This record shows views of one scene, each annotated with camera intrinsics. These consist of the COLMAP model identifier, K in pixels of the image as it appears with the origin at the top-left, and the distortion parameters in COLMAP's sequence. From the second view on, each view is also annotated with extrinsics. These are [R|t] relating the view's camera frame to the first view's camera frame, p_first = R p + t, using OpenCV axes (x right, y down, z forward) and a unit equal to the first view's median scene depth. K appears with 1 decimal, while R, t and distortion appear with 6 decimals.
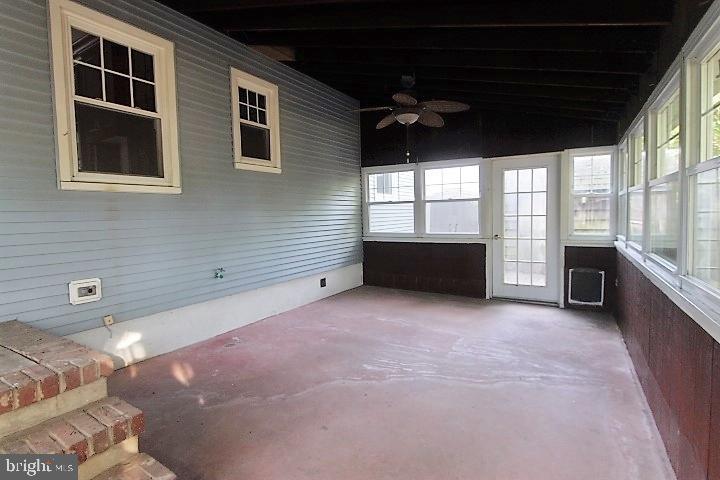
lens RADIAL K [[346.2, 0, 360.0], [0, 346.2, 240.0], [0, 0, 1]] dist [-0.043029, 0.000127]
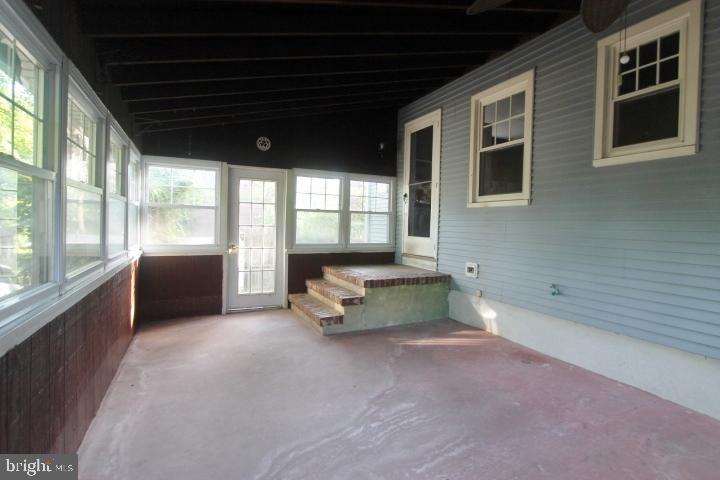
lens RADIAL K [[336.0, 0, 368.1], [0, 336.0, 233.8], [0, 0, 1]] dist [-0.023338, 0.004539]
pose [[-0.513853, 0.034369, -0.857190, 0.768362], [-0.074406, 0.993646, 0.084444, -0.112169], [0.854646, 0.107172, -0.508030, 1.303026]]
